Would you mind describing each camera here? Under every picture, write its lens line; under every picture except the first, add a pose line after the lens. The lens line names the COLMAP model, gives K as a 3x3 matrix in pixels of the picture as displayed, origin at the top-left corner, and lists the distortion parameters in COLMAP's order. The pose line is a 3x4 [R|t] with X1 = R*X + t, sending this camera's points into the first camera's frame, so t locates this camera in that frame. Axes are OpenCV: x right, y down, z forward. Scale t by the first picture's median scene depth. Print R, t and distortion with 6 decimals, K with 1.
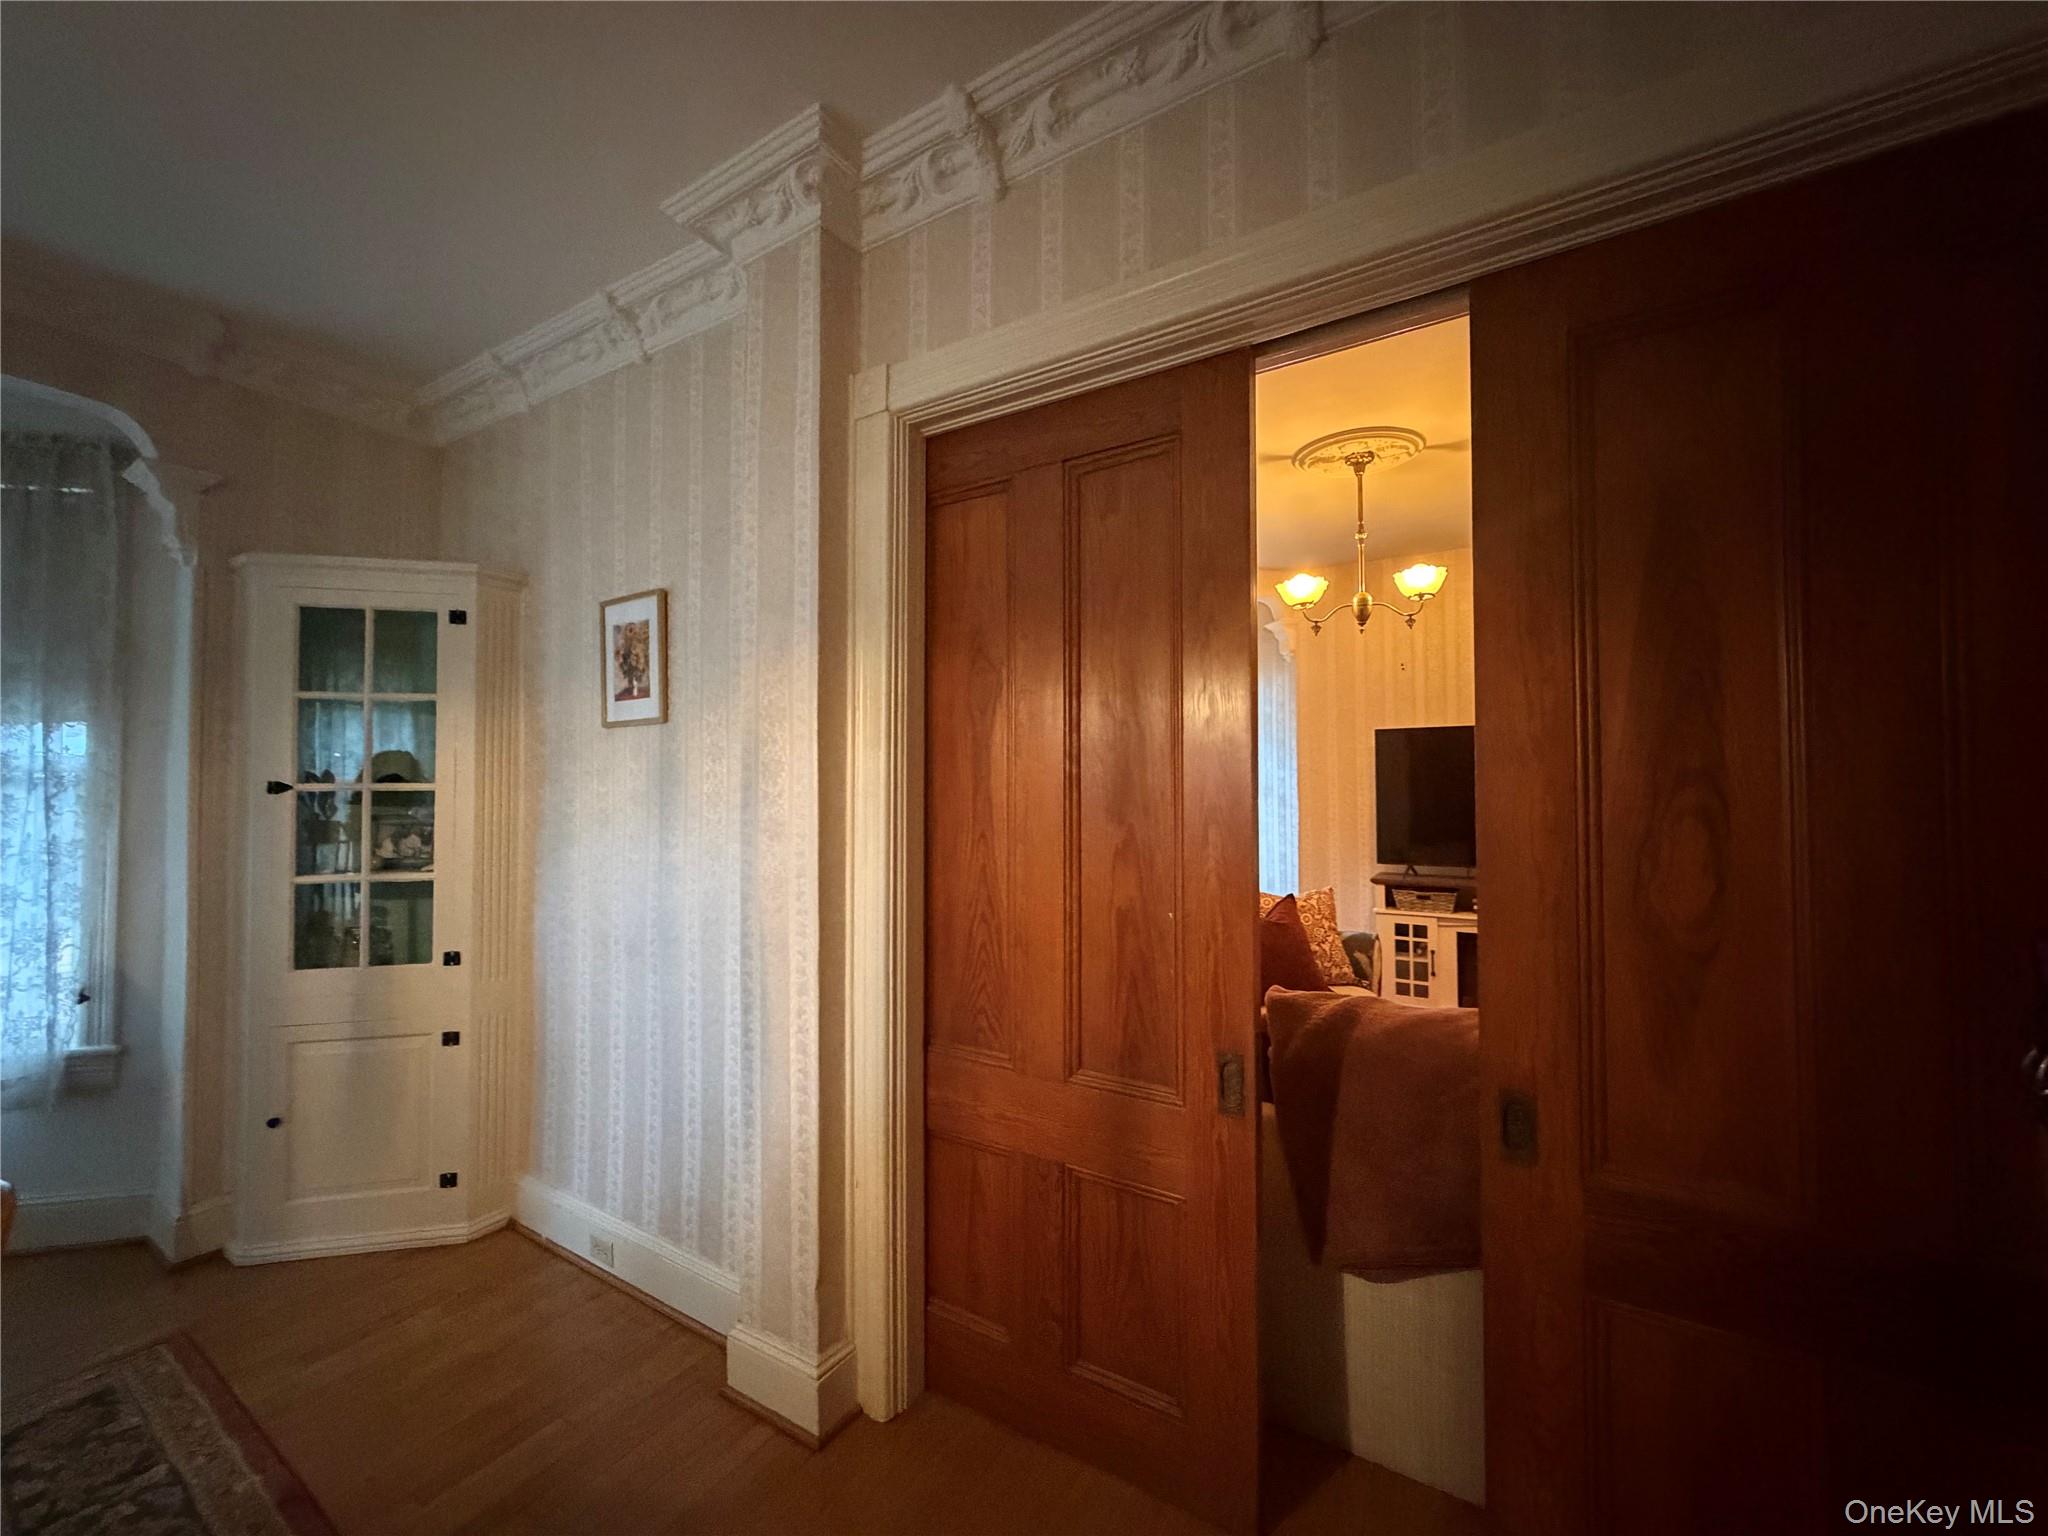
lens RADIAL K [[816.6, 0, 1024.7], [0, 816.6, 767.3], [0, 0, 1]] dist [-0.000055, -0.000107]
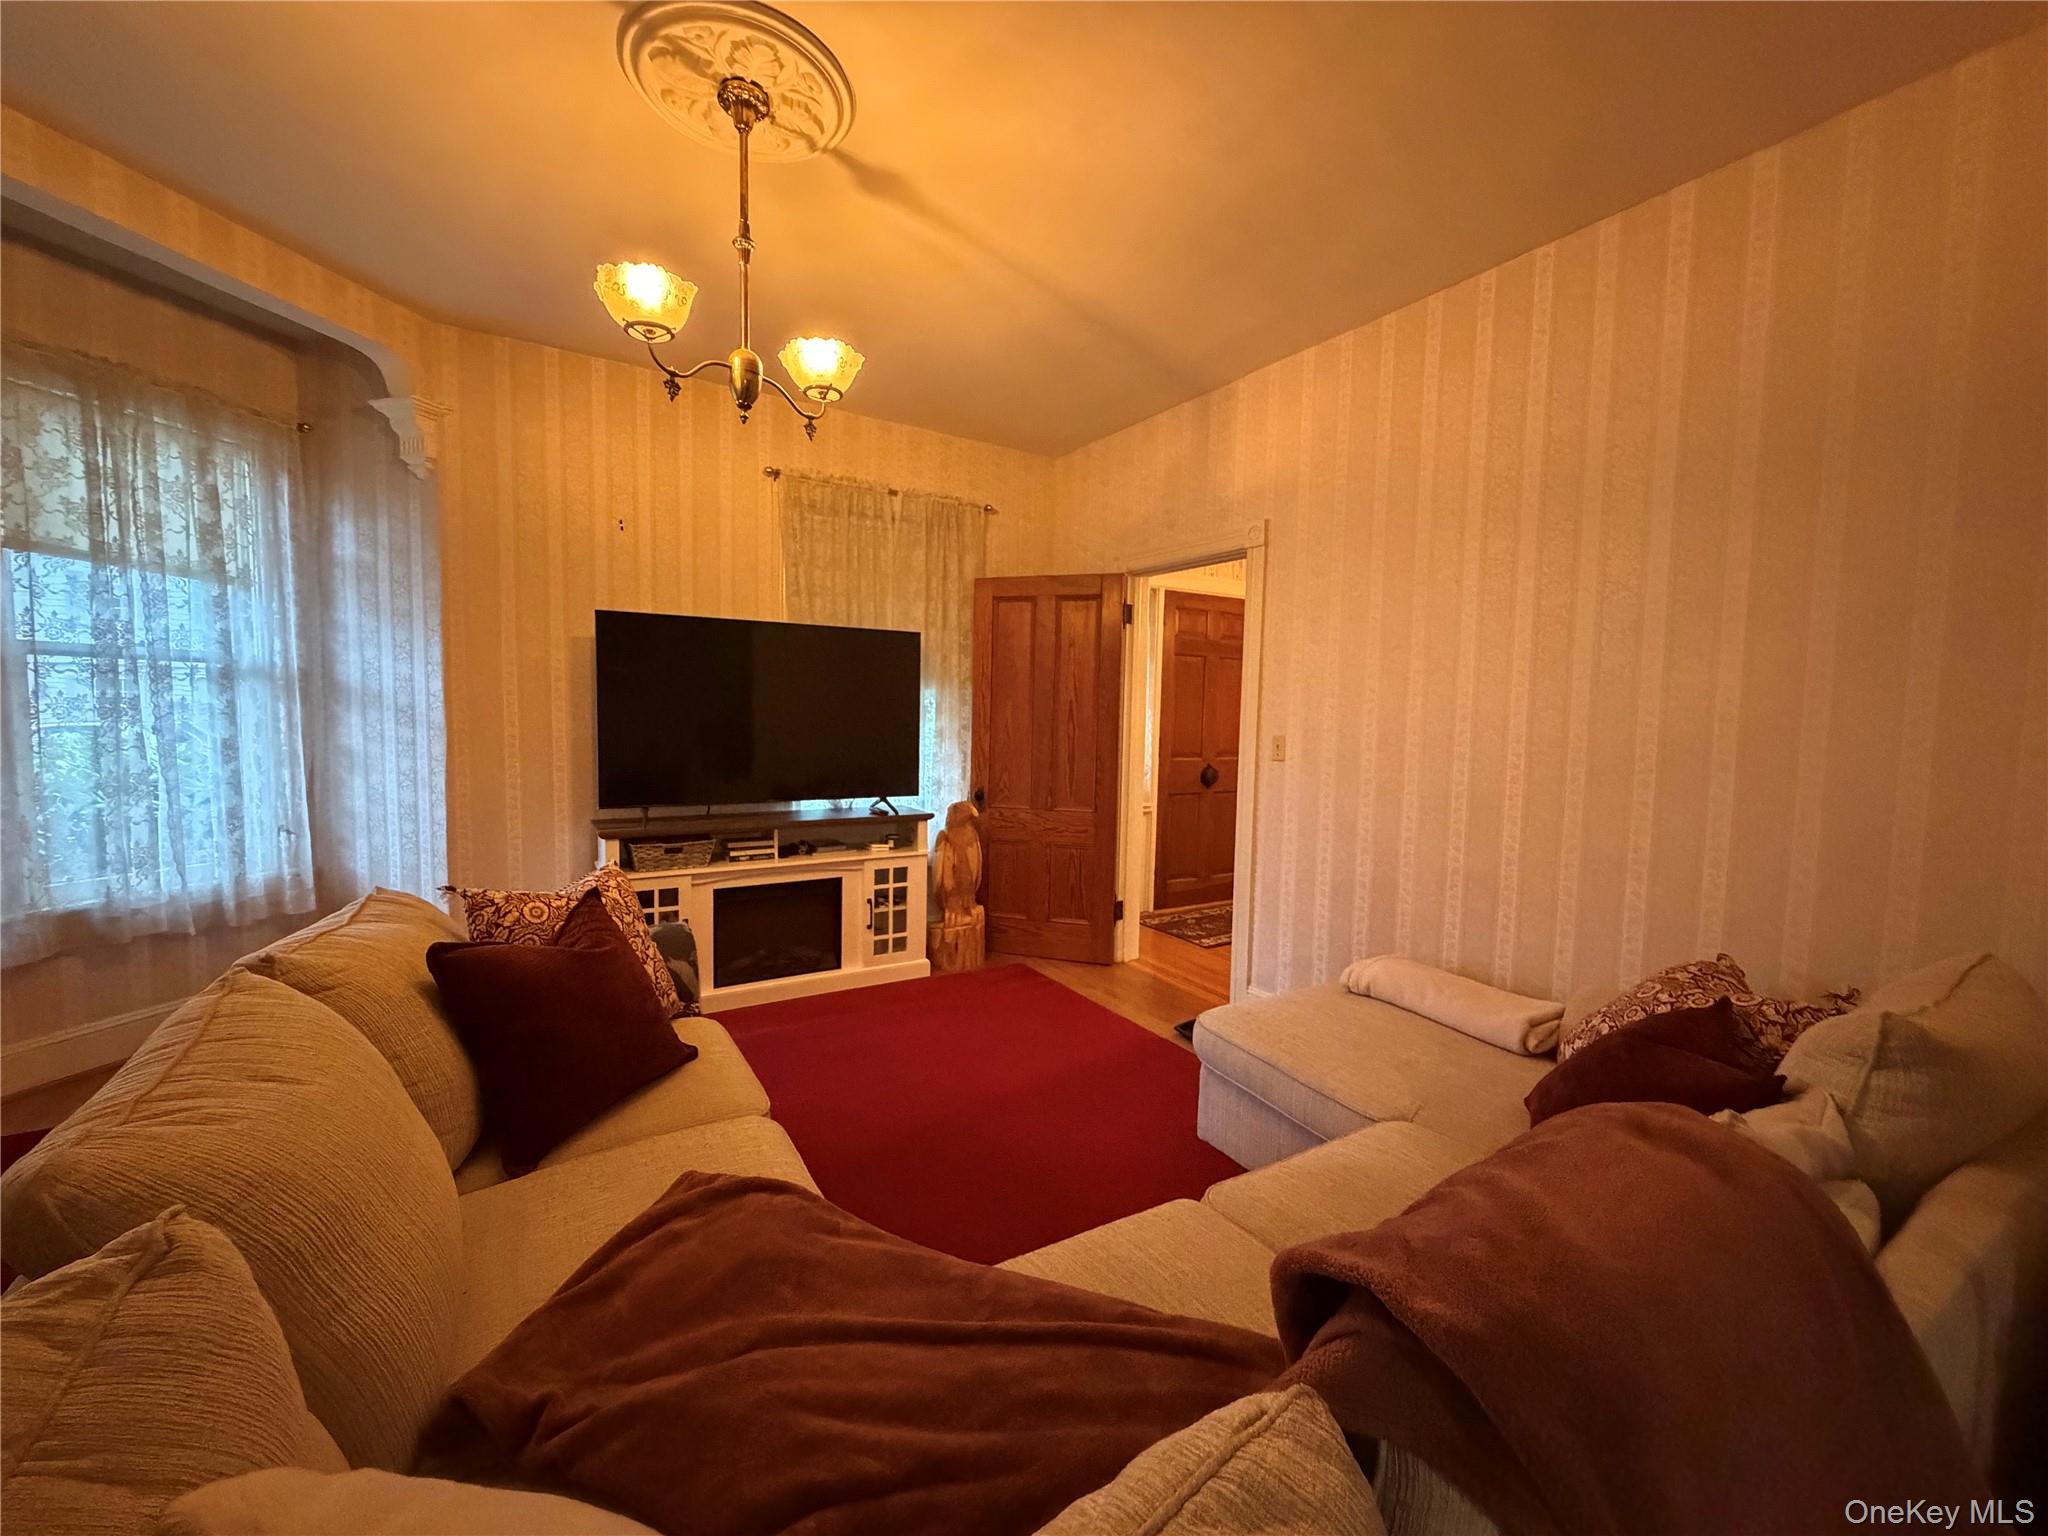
lens RADIAL K [[816.6, 0, 1020.7], [0, 816.6, 766.0], [0, 0, 1]] dist [-0.000055, -0.000107]
pose [[0.449261, -0.045298, 0.892252, -0.031389], [-0.042395, 0.996508, 0.071937, 0.035587], [-0.892394, -0.070145, 0.445771, 0.744220]]
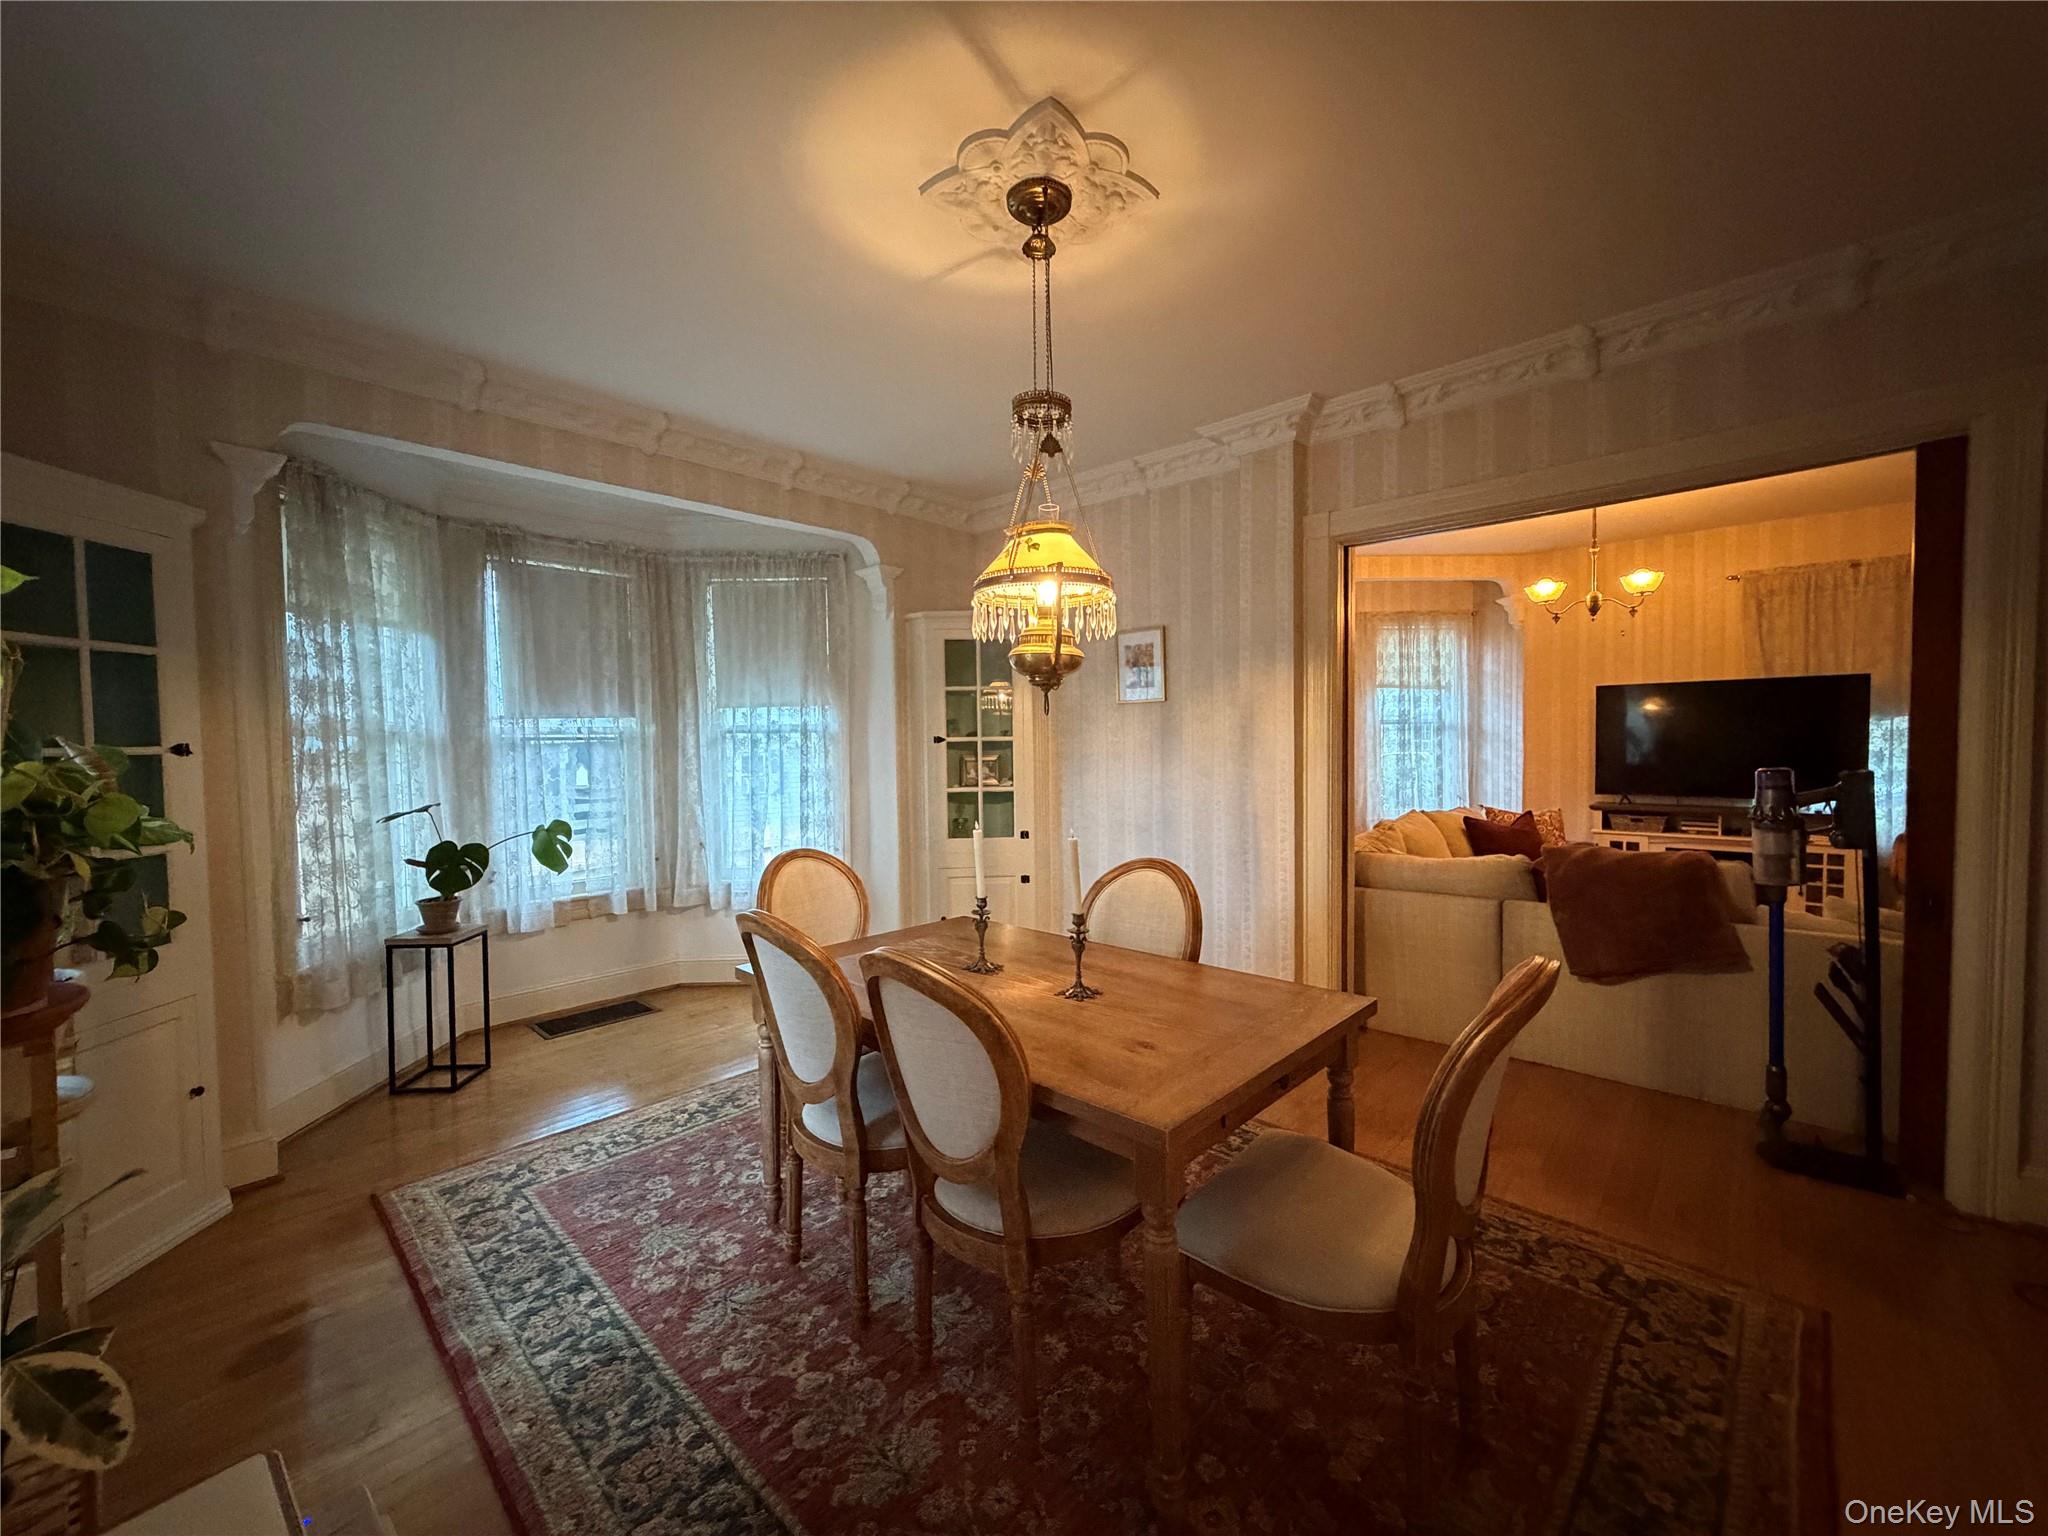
lens RADIAL K [[816.6, 0, 1021.9], [0, 816.6, 766.6], [0, 0, 1]] dist [-0.000055, -0.000107]
pose [[0.981963, -0.003124, -0.189047, -0.369375], [0.014554, 0.998146, 0.059106, -0.020235], [0.188512, -0.060792, 0.980188, -0.738695]]
